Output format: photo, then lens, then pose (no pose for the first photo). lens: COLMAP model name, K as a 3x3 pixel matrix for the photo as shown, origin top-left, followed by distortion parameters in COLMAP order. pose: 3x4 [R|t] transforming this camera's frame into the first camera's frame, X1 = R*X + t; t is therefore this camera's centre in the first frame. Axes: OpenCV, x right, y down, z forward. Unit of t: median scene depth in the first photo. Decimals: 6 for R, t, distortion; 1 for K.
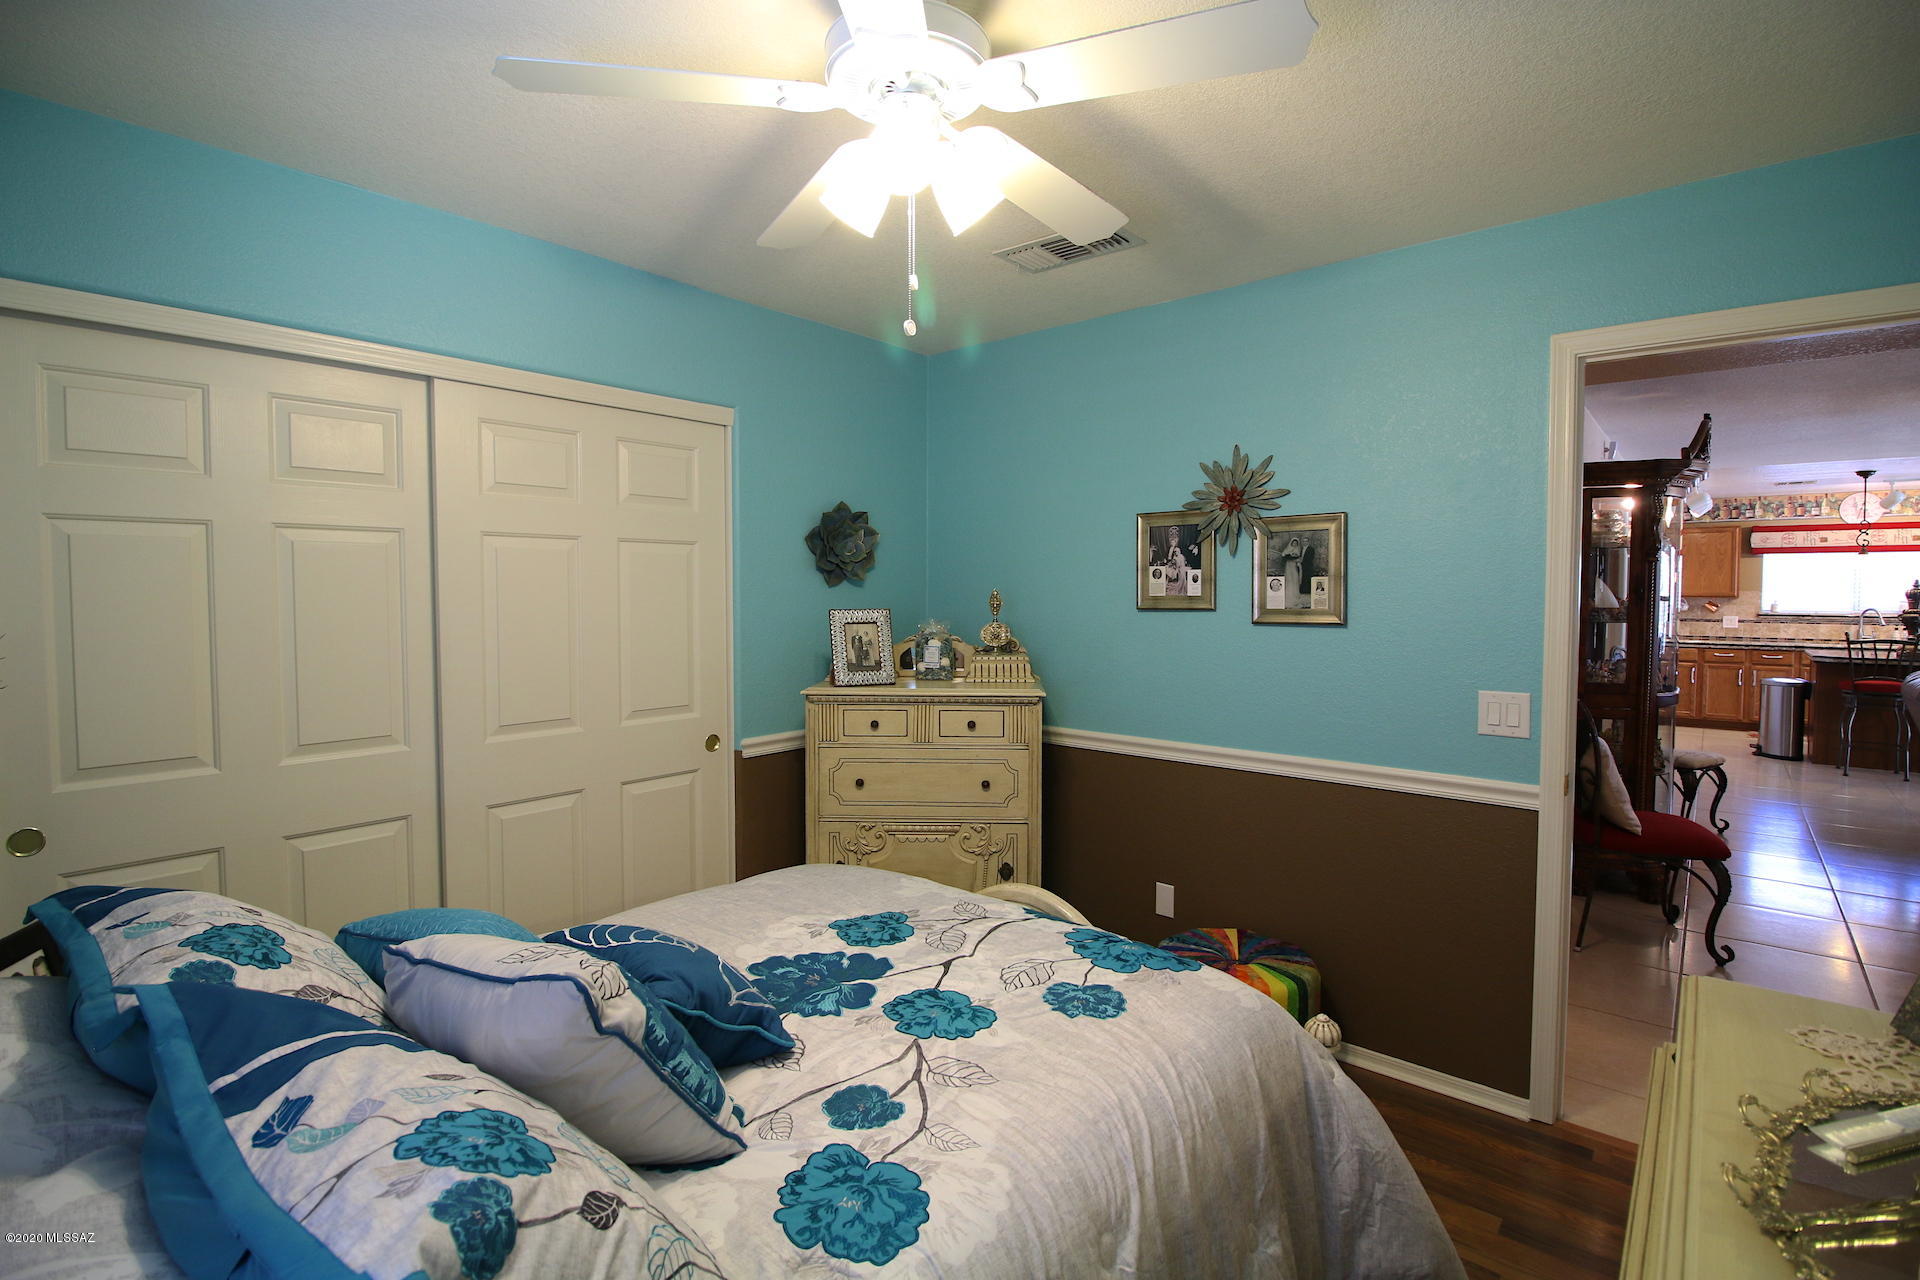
lens RADIAL K [[884.4, 0, 971.8], [0, 884.4, 622.9], [0, 0, 1]] dist [-0.019609, -0.000808]
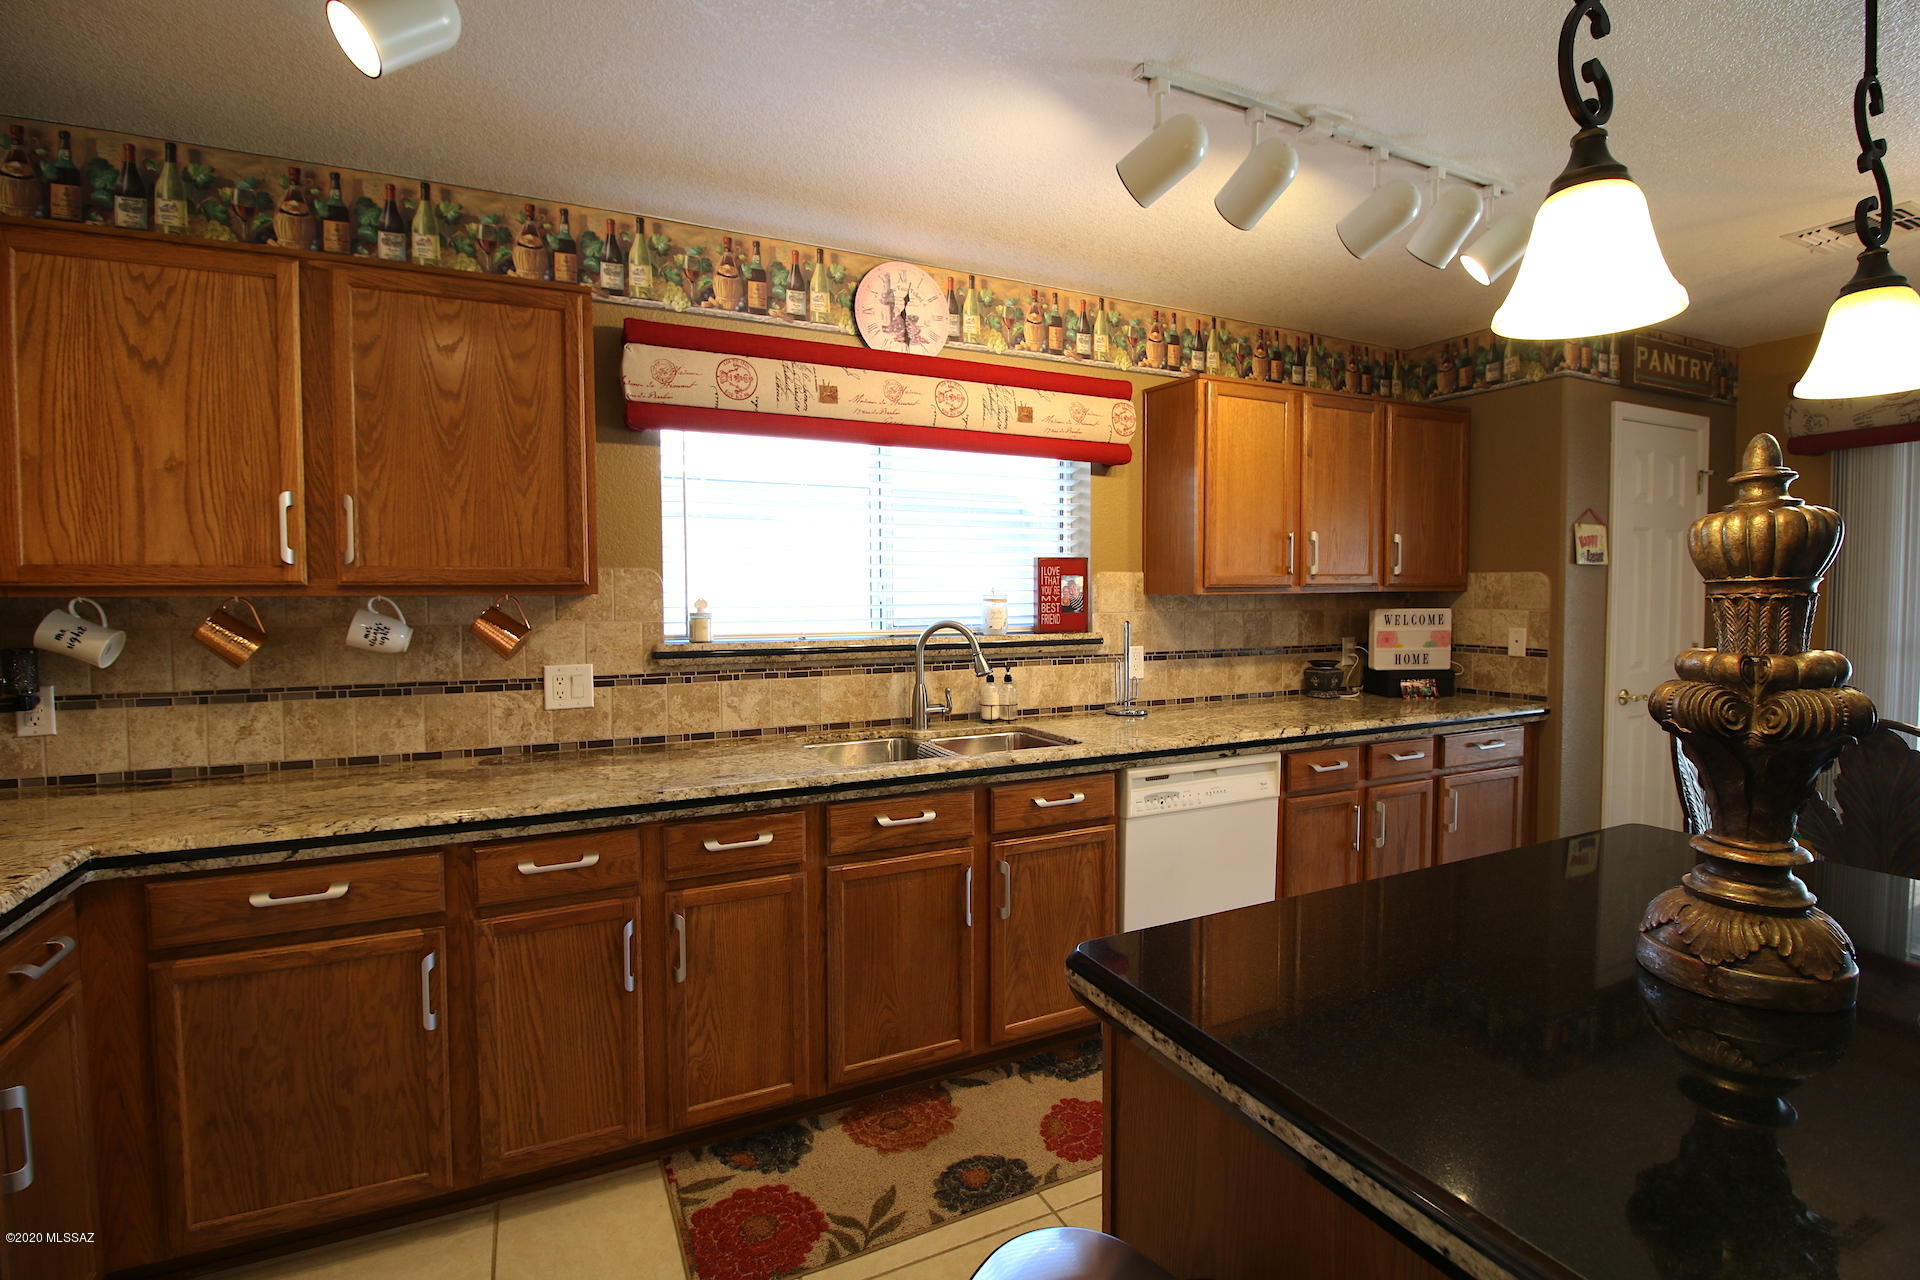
lens RADIAL K [[884.4, 0, 971.6], [0, 884.4, 629.8], [0, 0, 1]] dist [-0.019609, -0.000808]
pose [[0.399583, -0.041243, 0.915769, 0.698877], [0.038688, 0.998856, 0.028103, -0.021141], [-0.915880, 0.024200, 0.400722, 0.807614]]
